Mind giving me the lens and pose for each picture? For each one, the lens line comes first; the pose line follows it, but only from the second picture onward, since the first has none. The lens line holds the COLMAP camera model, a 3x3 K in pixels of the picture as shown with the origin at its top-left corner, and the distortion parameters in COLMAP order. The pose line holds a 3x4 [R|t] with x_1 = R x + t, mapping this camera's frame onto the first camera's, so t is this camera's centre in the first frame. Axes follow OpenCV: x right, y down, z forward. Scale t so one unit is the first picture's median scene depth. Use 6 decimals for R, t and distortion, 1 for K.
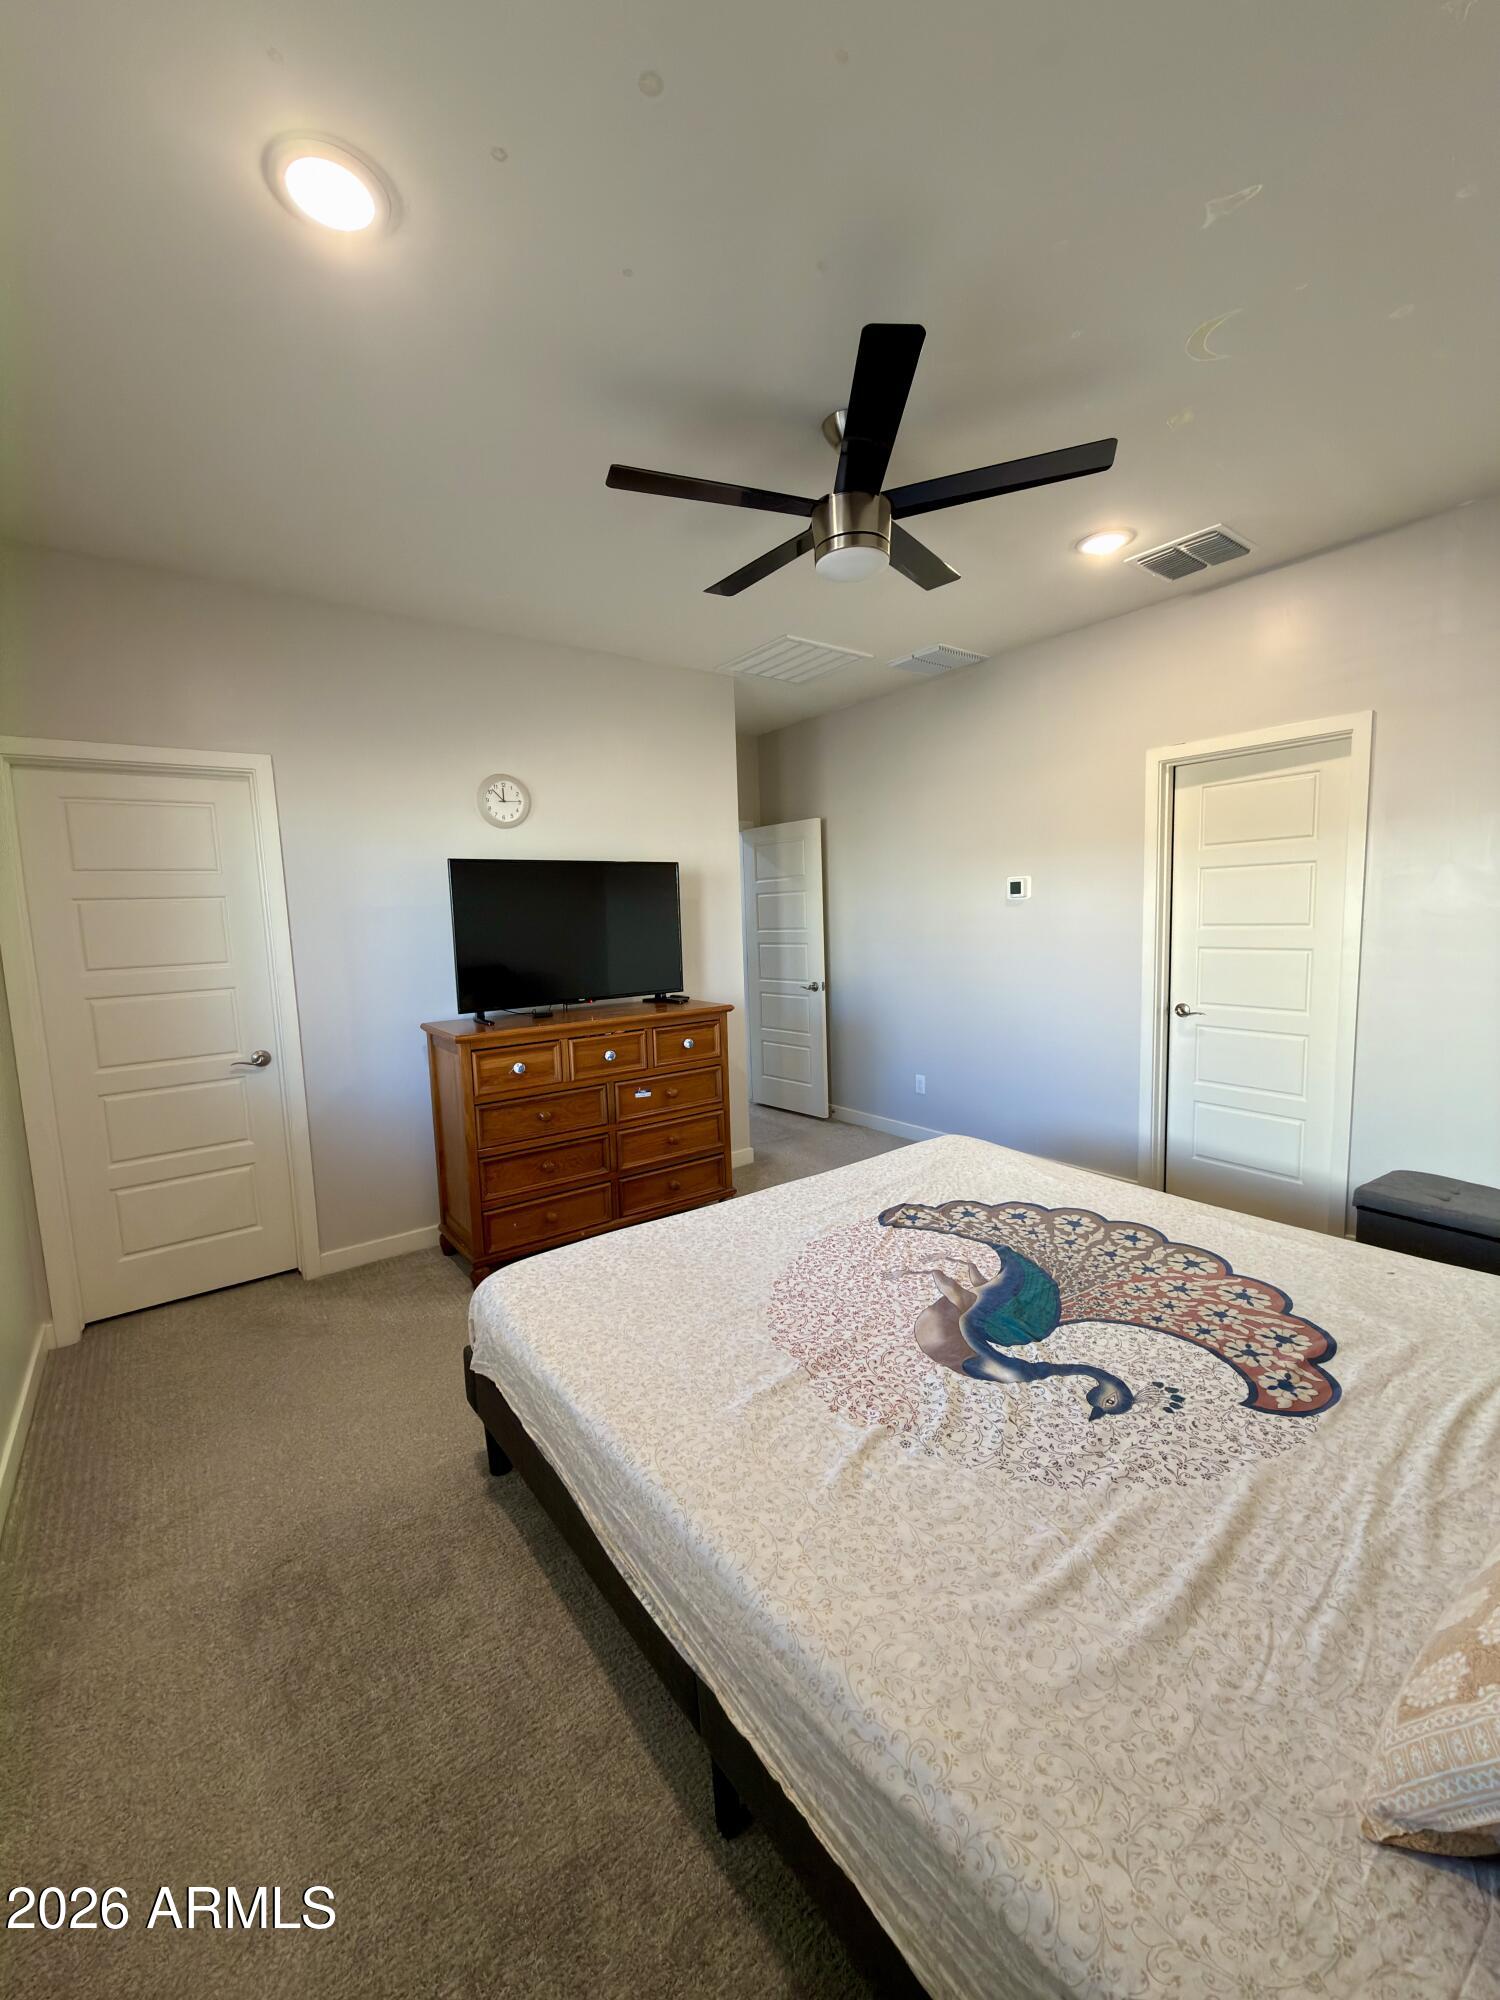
lens RADIAL K [[799.5, 0, 750.0], [0, 799.5, 1000.0], [0, 0, 1]] dist [0.000220, 0.000017]
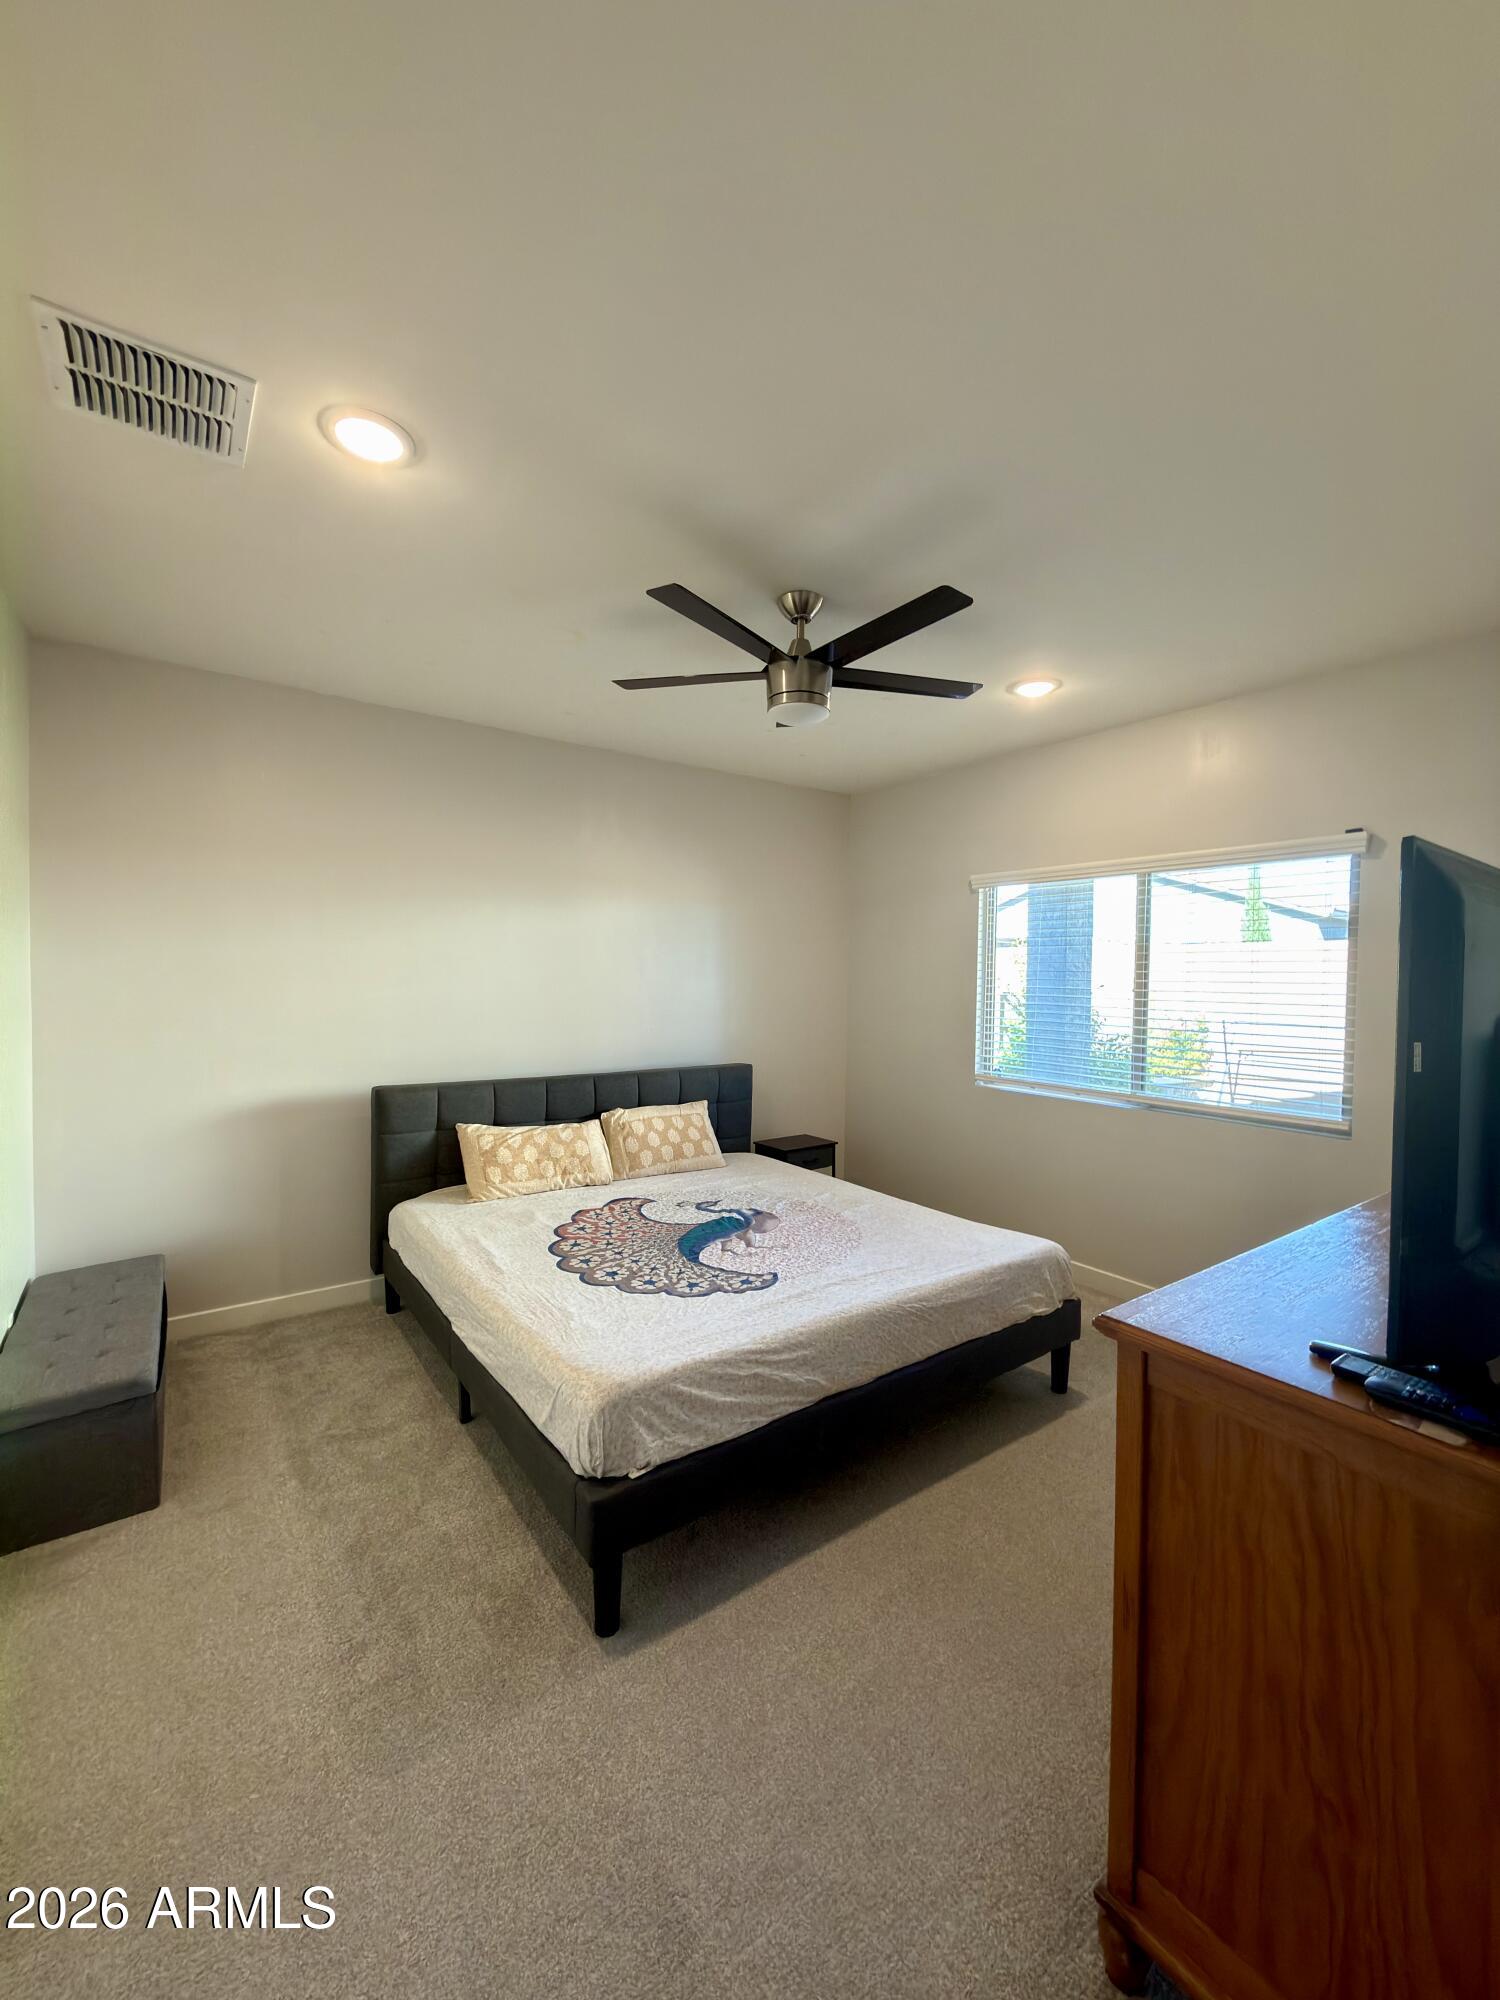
lens RADIAL K [[799.5, 0, 750.0], [0, 799.5, 1000.0], [0, 0, 1]] dist [0.000220, 0.000017]
pose [[-0.999693, 0.021866, 0.011666, 0.204102], [0.023307, 0.989504, 0.142614, -0.309330], [-0.008425, 0.142842, -0.989710, 2.345657]]
